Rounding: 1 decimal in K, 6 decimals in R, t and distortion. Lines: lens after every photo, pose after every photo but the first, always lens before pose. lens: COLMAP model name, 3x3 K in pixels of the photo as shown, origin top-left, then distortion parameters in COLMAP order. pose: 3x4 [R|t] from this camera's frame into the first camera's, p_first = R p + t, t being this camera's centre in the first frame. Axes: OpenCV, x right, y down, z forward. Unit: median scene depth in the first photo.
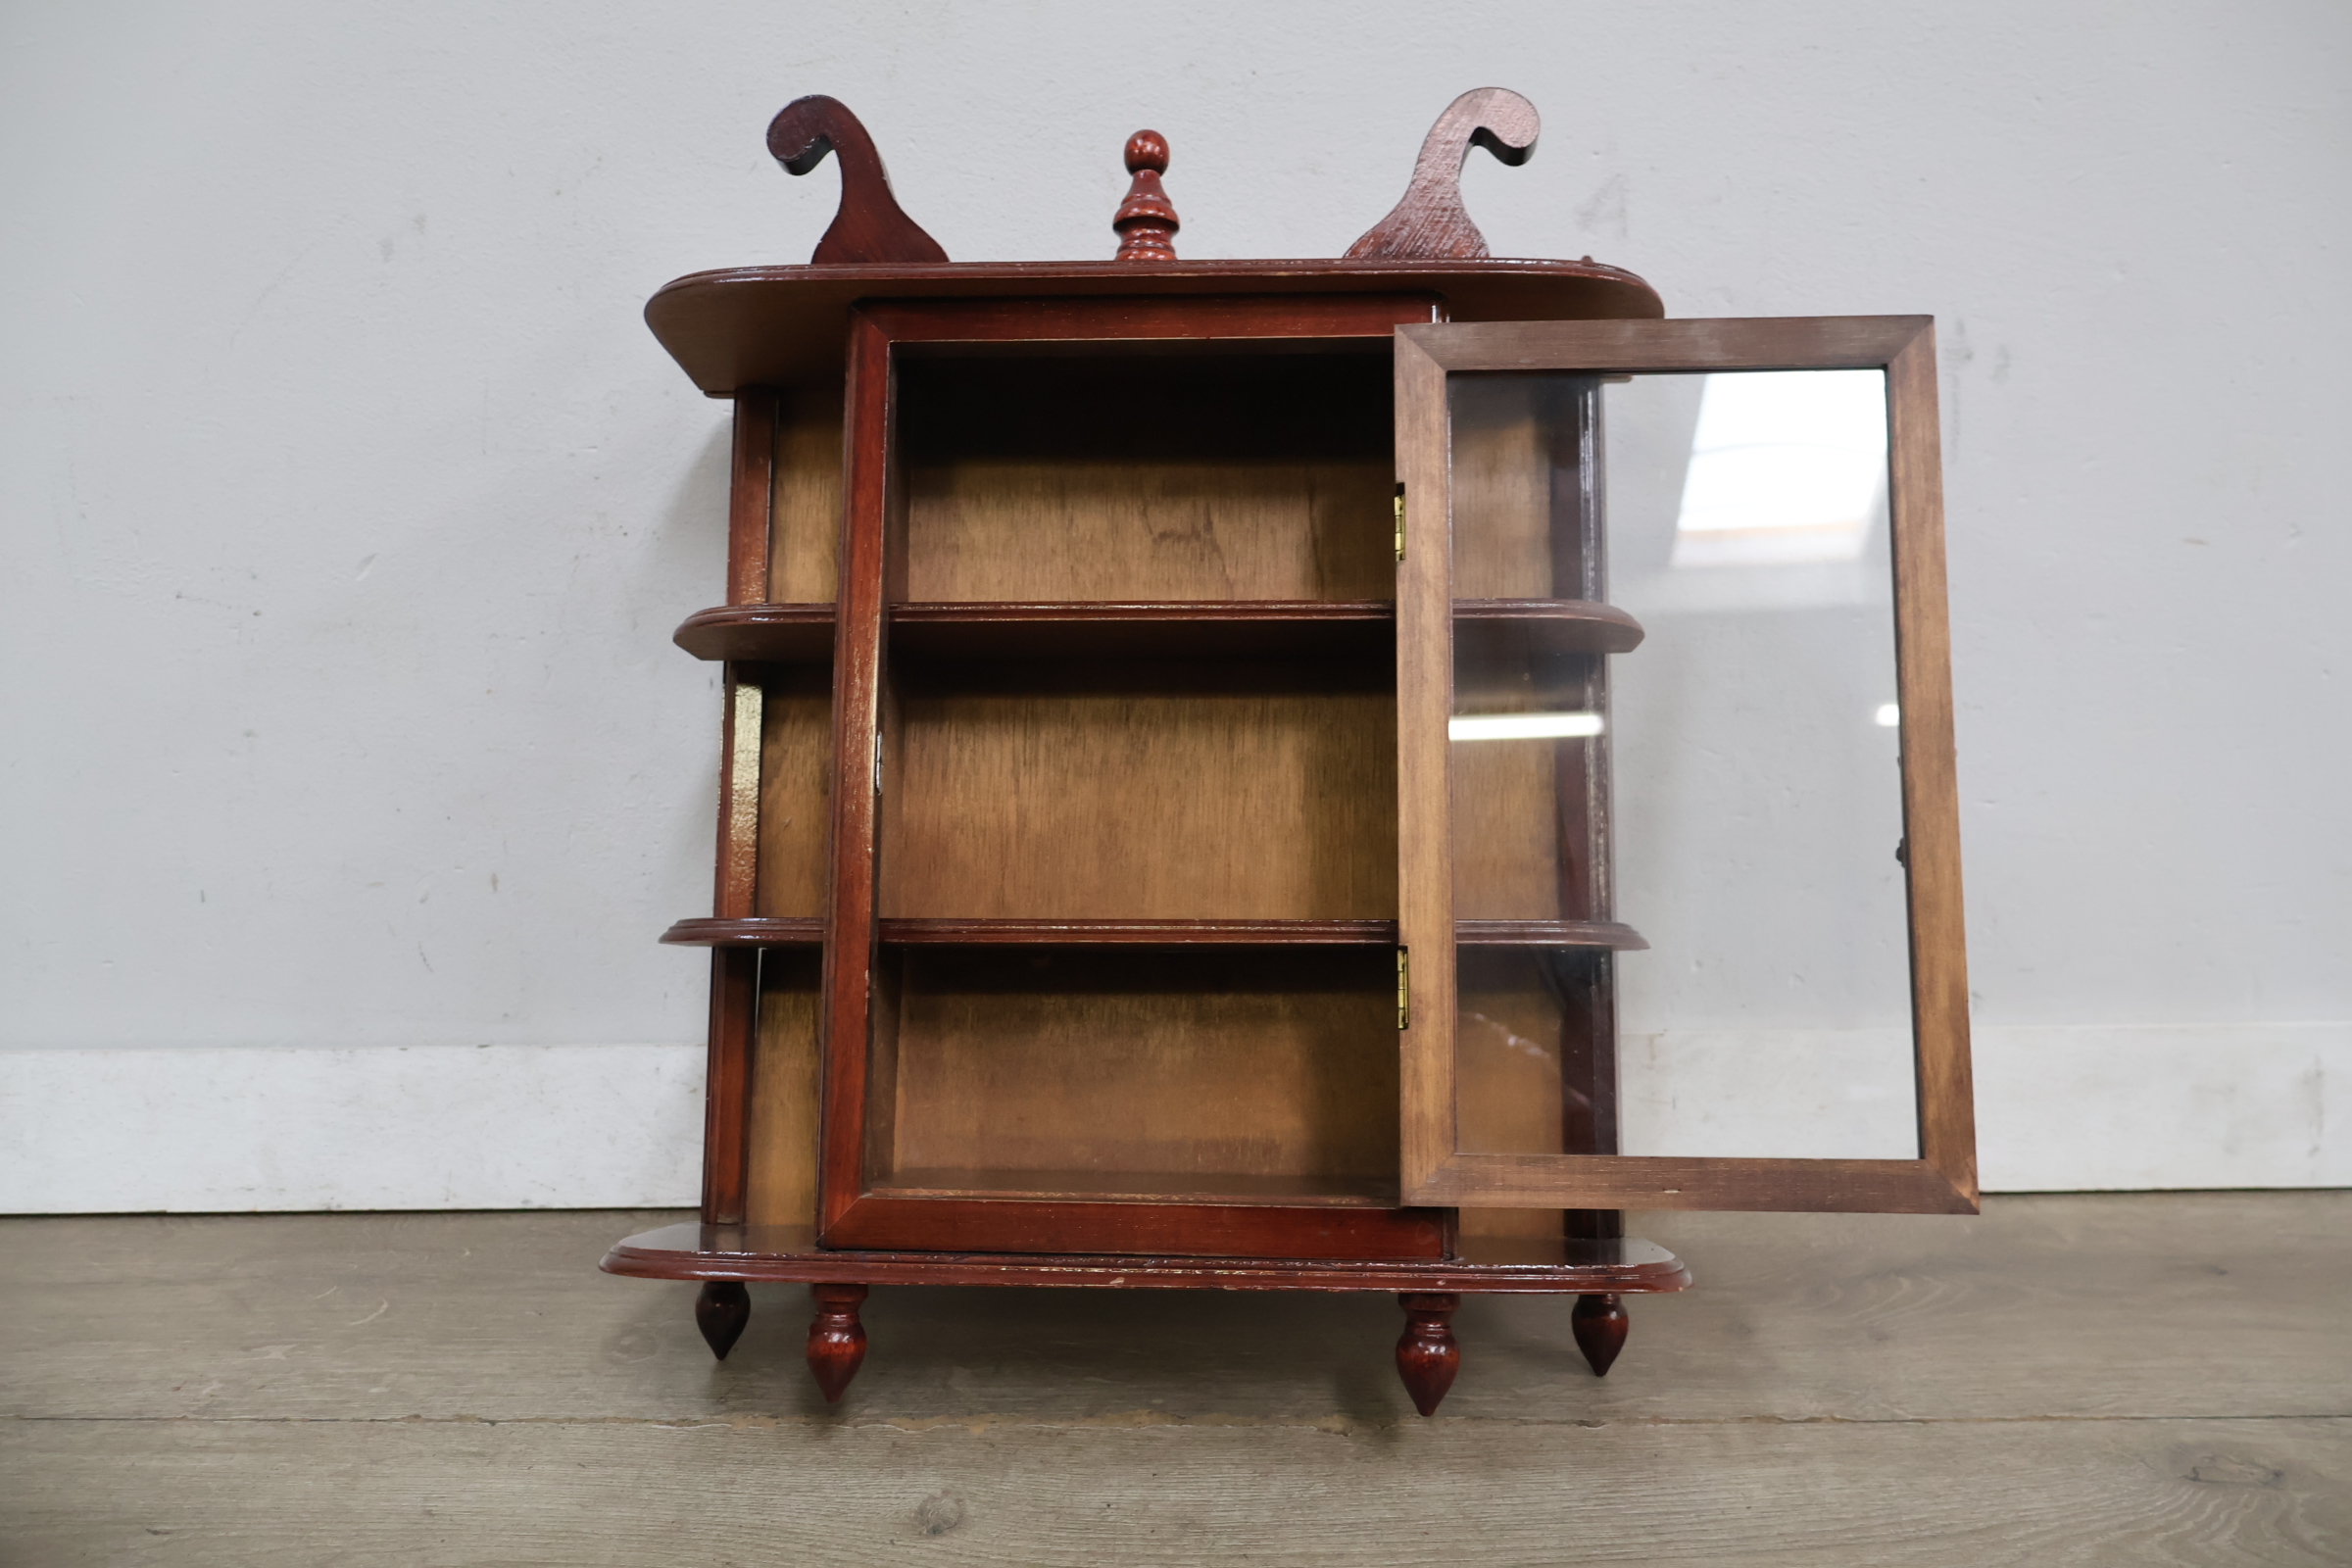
lens RADIAL K [[1971.9, 0, 1175.2], [0, 1971.9, 786.9], [0, 0, 1]] dist [0.002344, -0.000606]
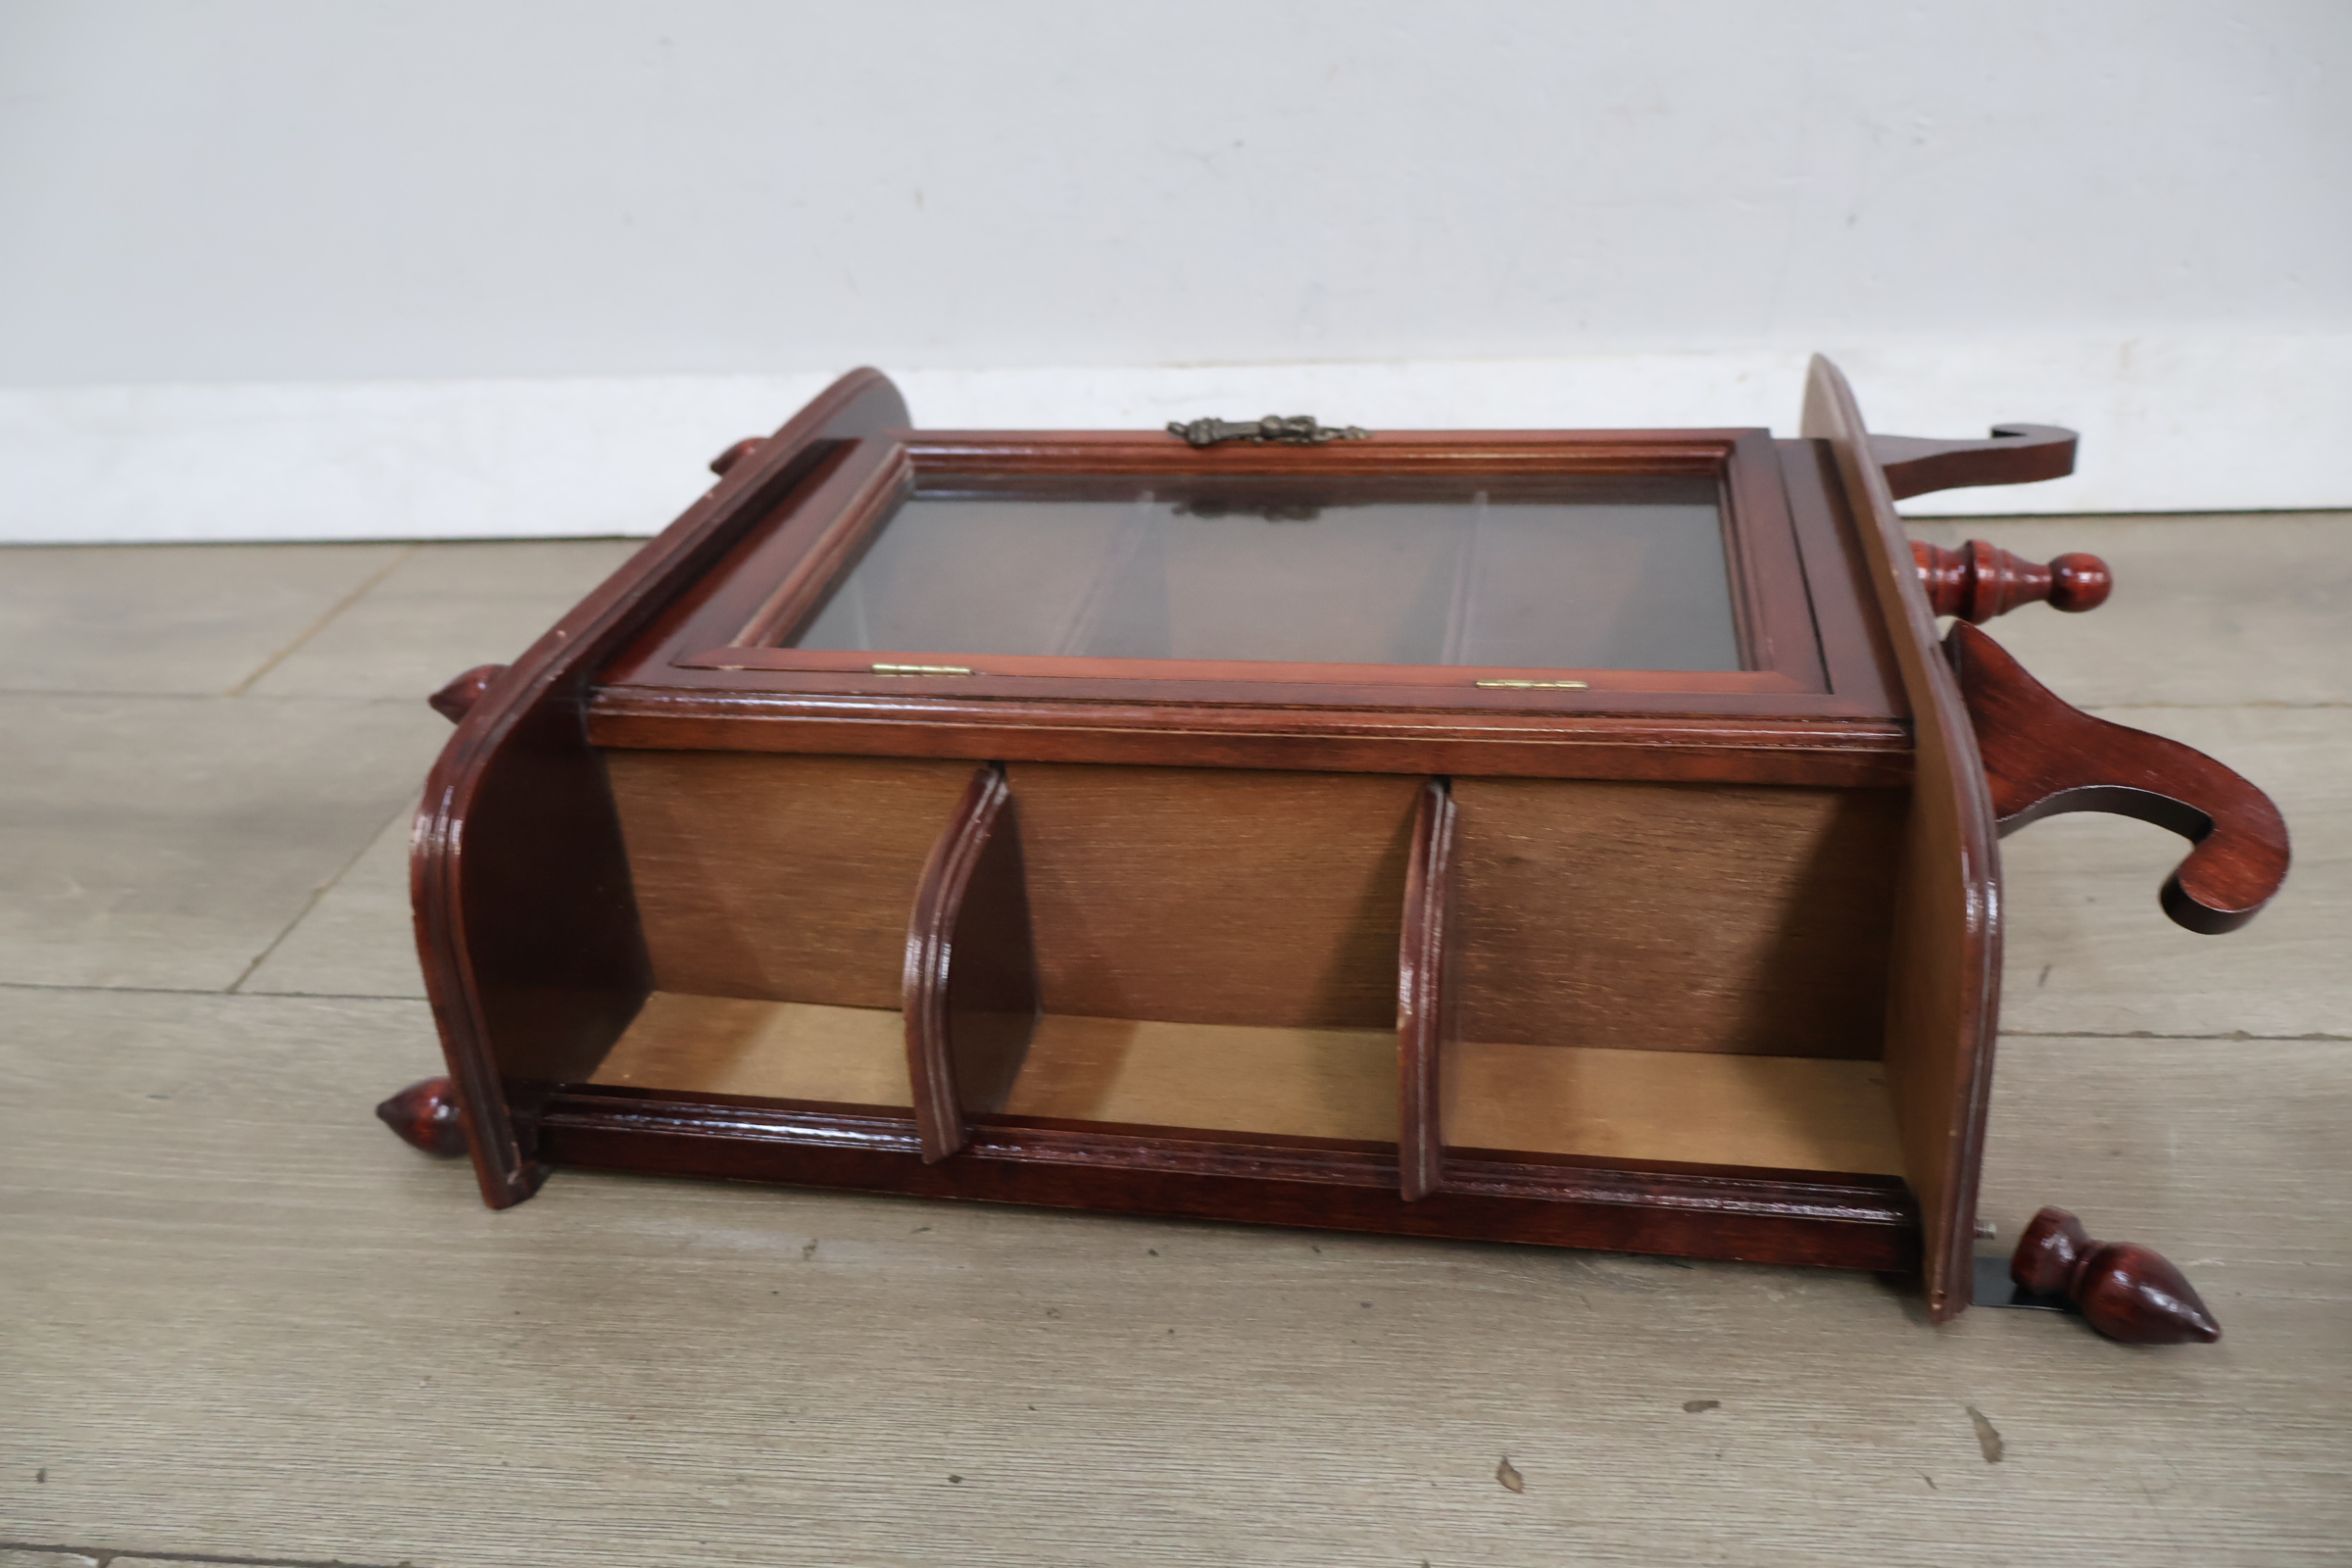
lens RADIAL K [[1971.9, 0, 1171.7], [0, 1971.9, 784.7], [0, 0, 1]] dist [0.002344, -0.000606]
pose [[0.996797, 0.006567, -0.079706, -0.157016], [0.016075, 0.959830, 0.280122, 0.062090], [0.078344, -0.280506, 0.956650, -0.011204]]
